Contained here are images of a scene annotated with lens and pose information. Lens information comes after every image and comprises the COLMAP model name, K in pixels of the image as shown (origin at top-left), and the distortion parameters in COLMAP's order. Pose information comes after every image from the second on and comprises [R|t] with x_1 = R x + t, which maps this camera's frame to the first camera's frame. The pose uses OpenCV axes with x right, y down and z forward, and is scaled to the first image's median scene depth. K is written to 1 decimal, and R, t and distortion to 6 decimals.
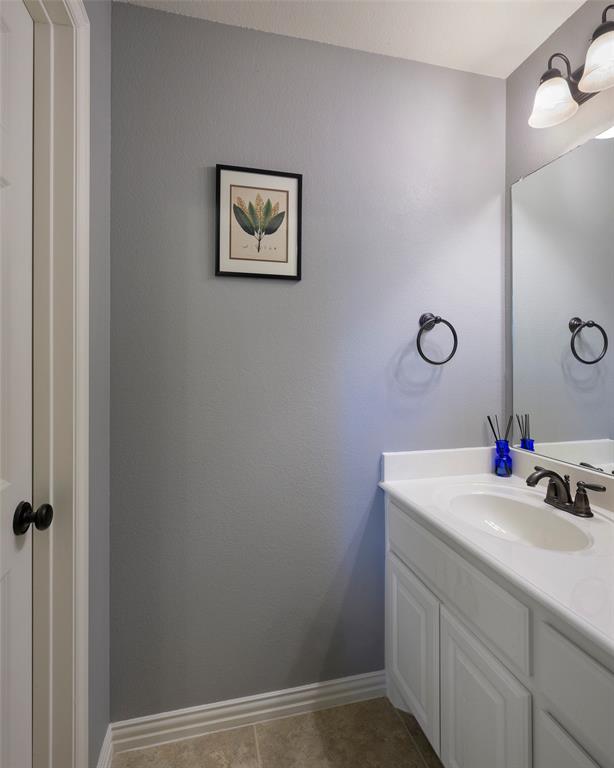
lens RADIAL K [[392.5, 0, 309.9], [0, 392.5, 365.1], [0, 0, 1]] dist [-0.001002, -0.000095]
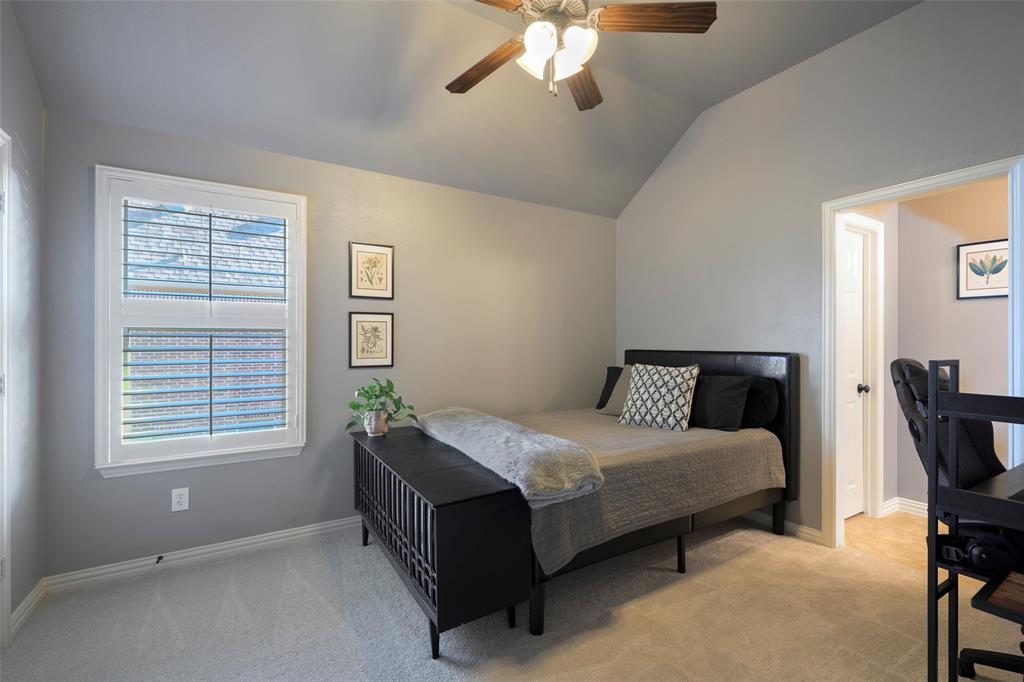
lens RADIAL K [[457.4, 0, 511.2], [0, 457.4, 341.1], [0, 0, 1]] dist [0.002047, -0.000150]
pose [[0.298652, 0.005421, -0.954347, 1.305984], [0.000190, 0.999984, 0.005739, -0.027910], [0.954362, -0.001895, 0.298646, -1.866016]]
